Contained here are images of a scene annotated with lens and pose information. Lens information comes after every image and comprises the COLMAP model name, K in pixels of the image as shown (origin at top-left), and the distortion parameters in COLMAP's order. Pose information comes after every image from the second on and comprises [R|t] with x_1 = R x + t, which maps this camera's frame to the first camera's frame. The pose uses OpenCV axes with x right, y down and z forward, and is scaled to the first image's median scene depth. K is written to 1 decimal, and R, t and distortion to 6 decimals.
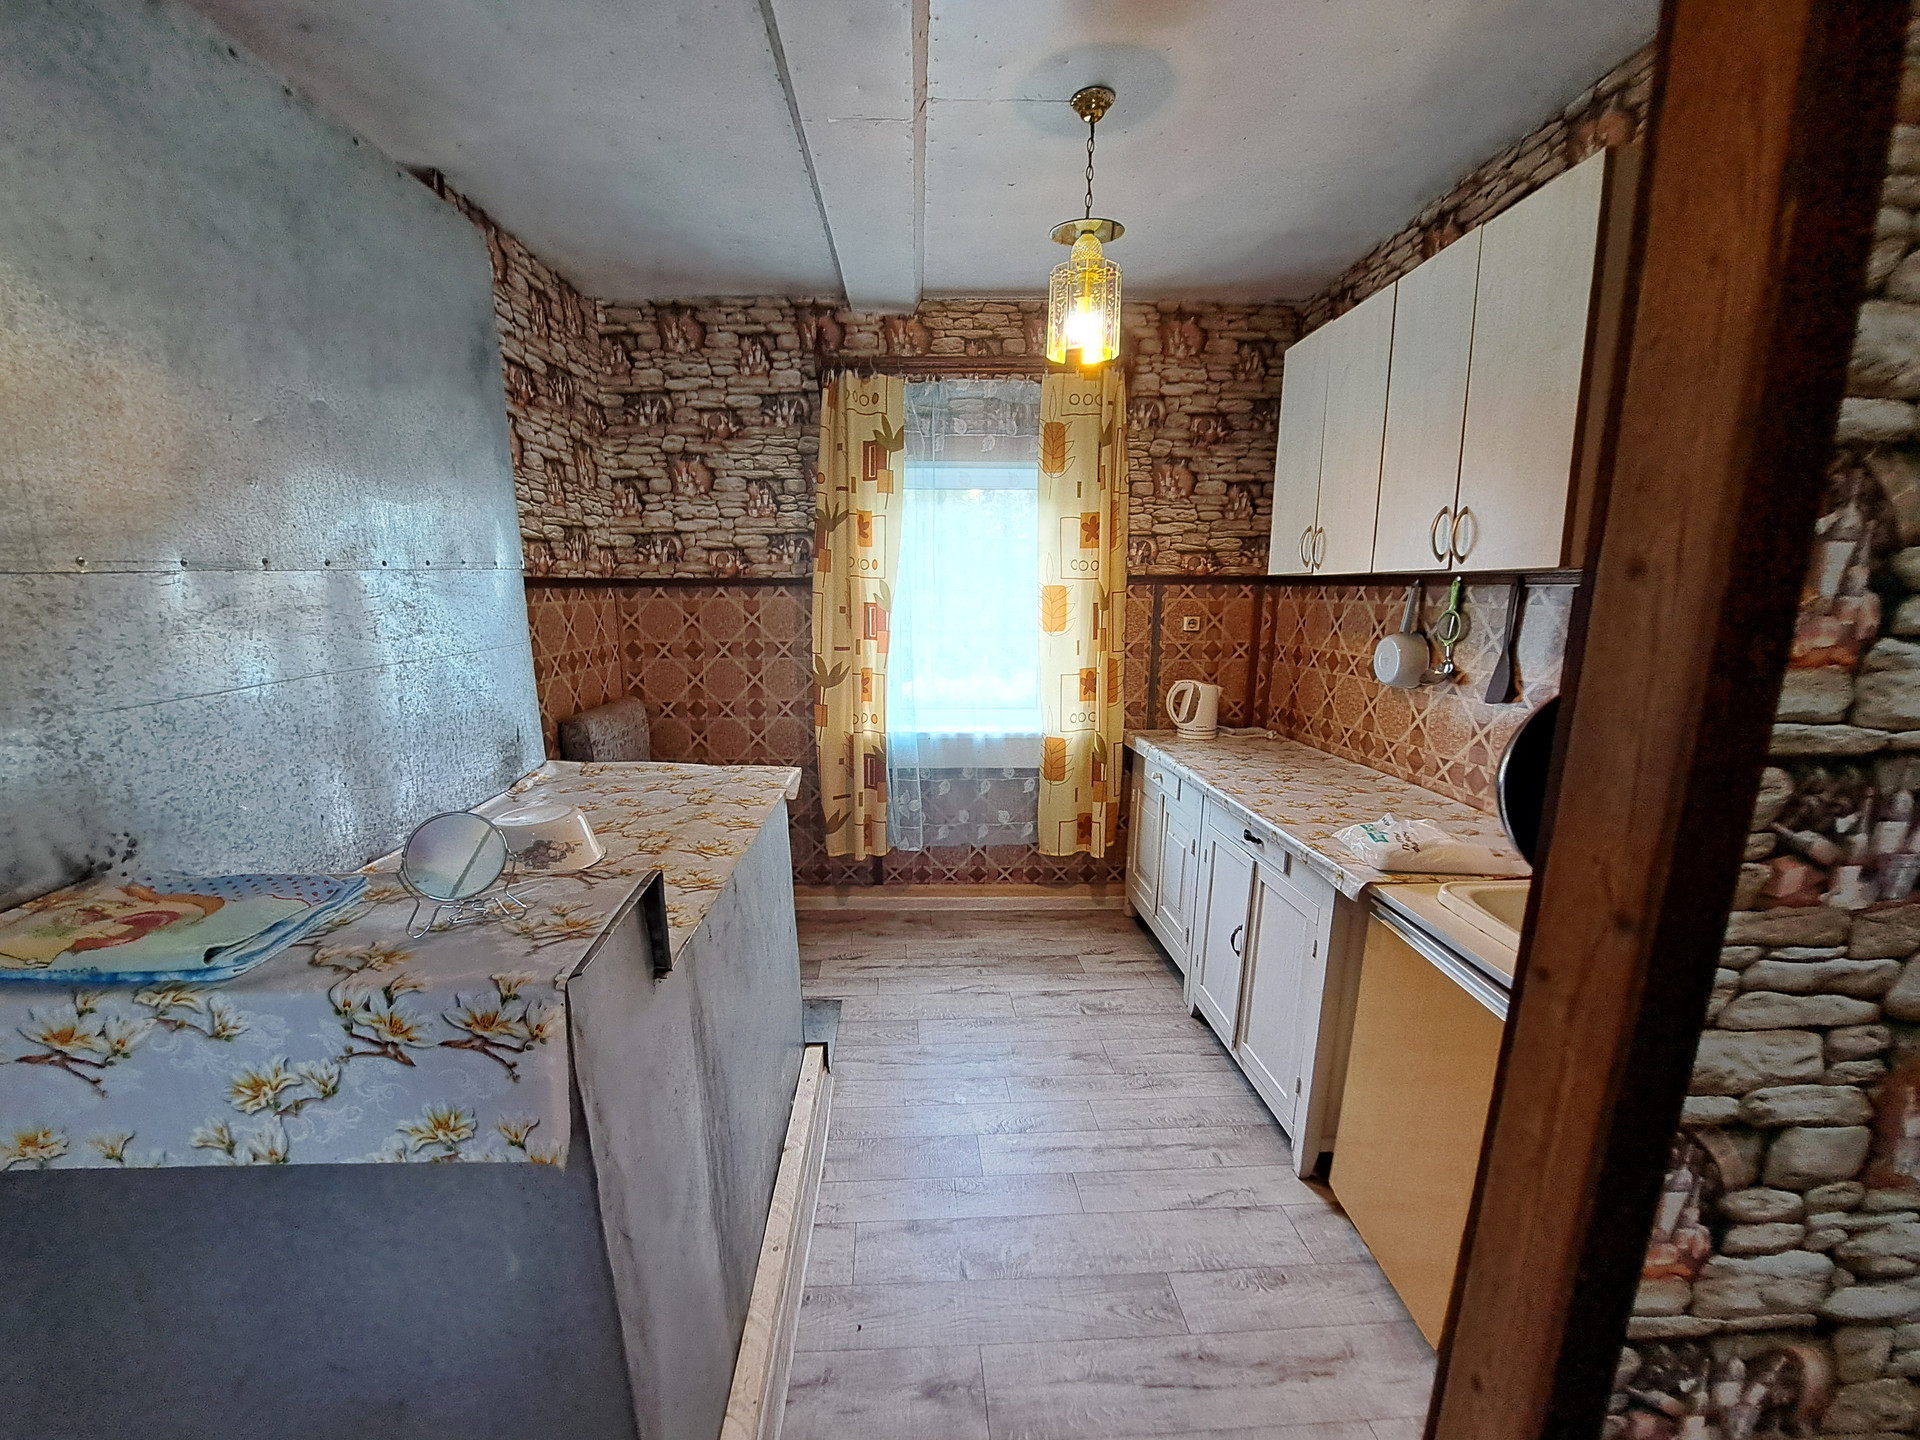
lens RADIAL K [[766.5, 0, 922.5], [0, 766.5, 751.5], [0, 0, 1]] dist [-0.016688, -0.000035]
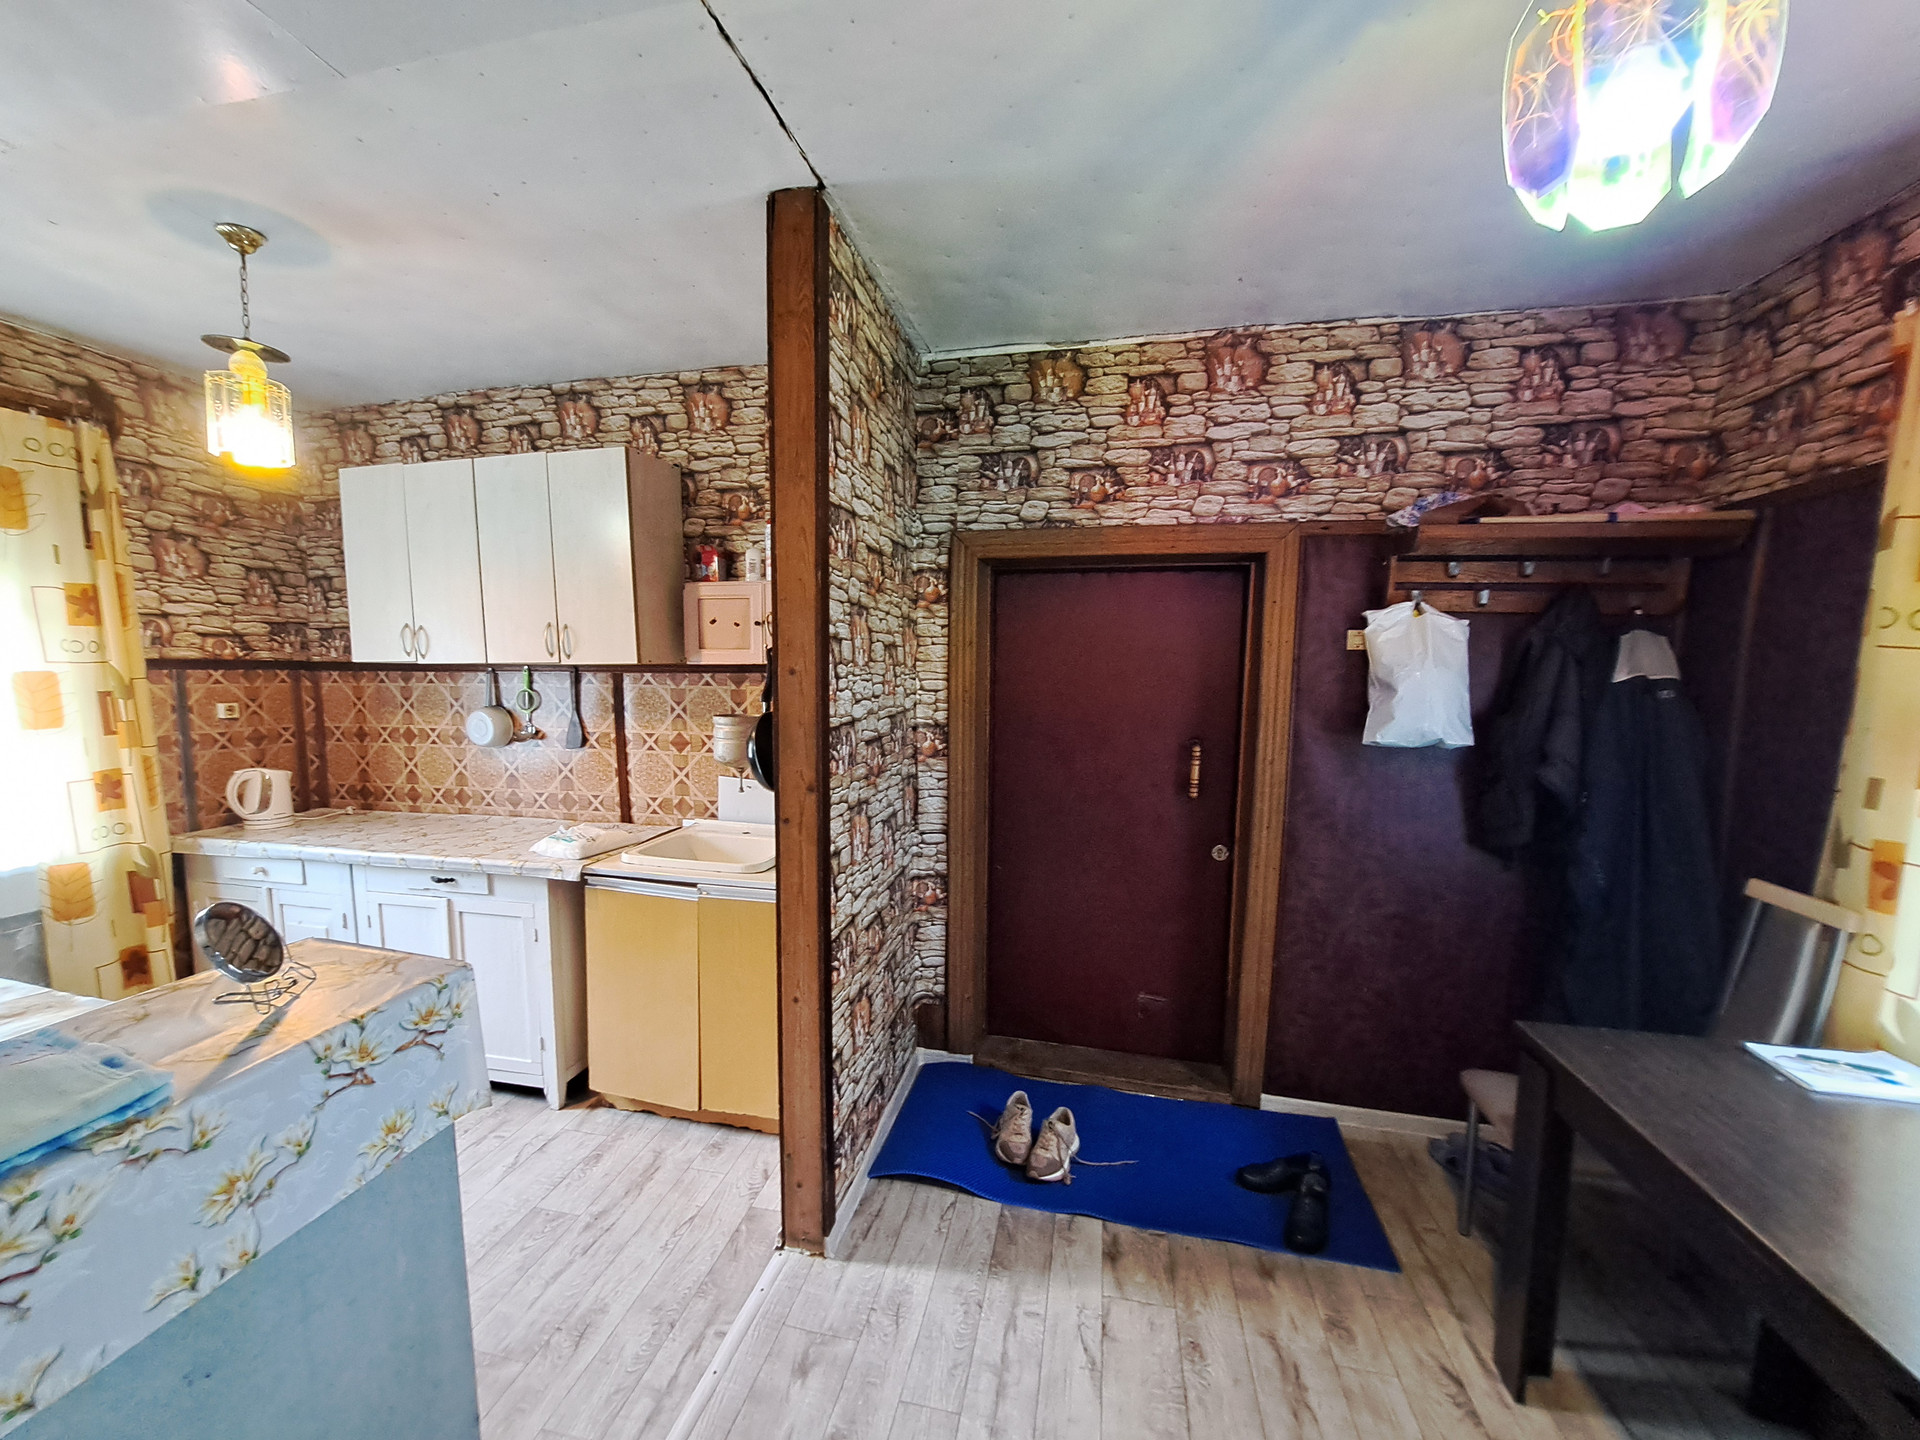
lens RADIAL K [[766.5, 0, 922.5], [0, 766.5, 751.5], [0, 0, 1]] dist [-0.016688, -0.000035]
pose [[0.258676, -0.098131, 0.960967, -0.480698], [0.196652, 0.979343, 0.047072, 0.007191], [-0.945735, 0.176799, 0.272630, -0.067133]]
